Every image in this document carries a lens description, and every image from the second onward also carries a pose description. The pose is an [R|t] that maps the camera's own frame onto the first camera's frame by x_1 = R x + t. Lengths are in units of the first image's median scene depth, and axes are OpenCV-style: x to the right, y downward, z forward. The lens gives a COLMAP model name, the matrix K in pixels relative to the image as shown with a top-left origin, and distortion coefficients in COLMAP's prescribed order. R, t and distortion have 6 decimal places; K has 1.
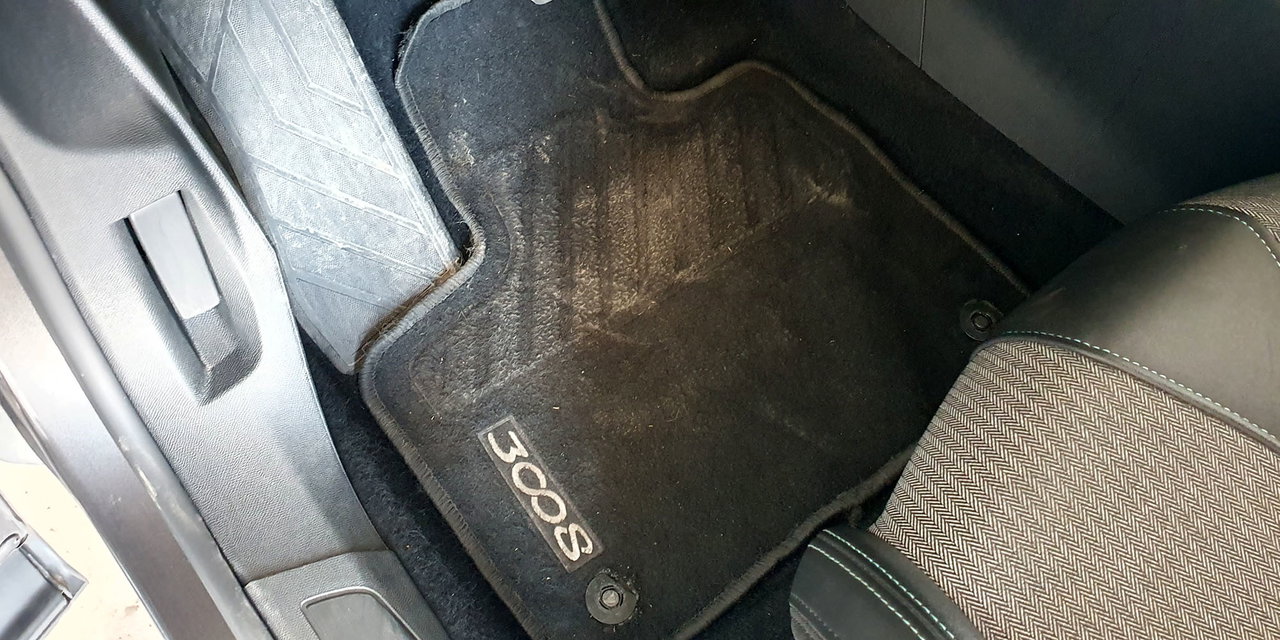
lens RADIAL K [[1100.4, 0, 605.8], [0, 1100.4, 323.6], [0, 0, 1]] dist [0.121564, -0.214724]
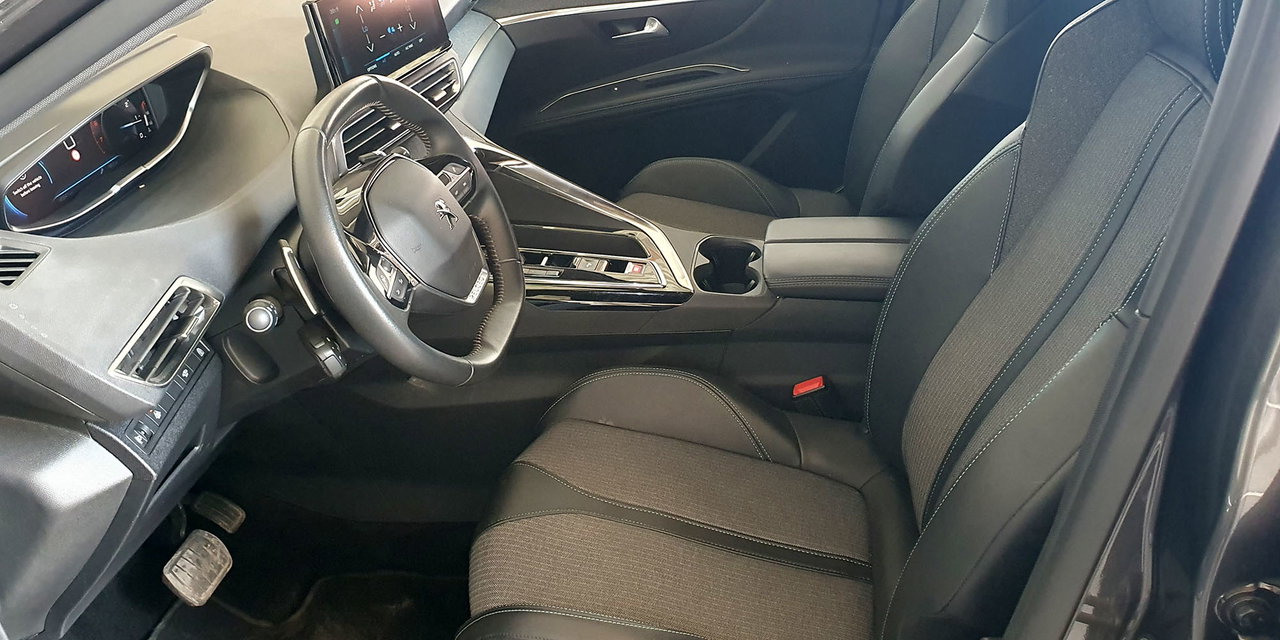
lens RADIAL K [[1100.4, 0, 605.8], [0, 1100.4, 323.6], [0, 0, 1]] dist [0.121564, -0.214724]
pose [[0.733355, -0.451544, 0.508230, -0.277553], [0.652780, 0.676529, -0.340862, 0.428020], [-0.189918, 0.581735, 0.790895, -0.793756]]
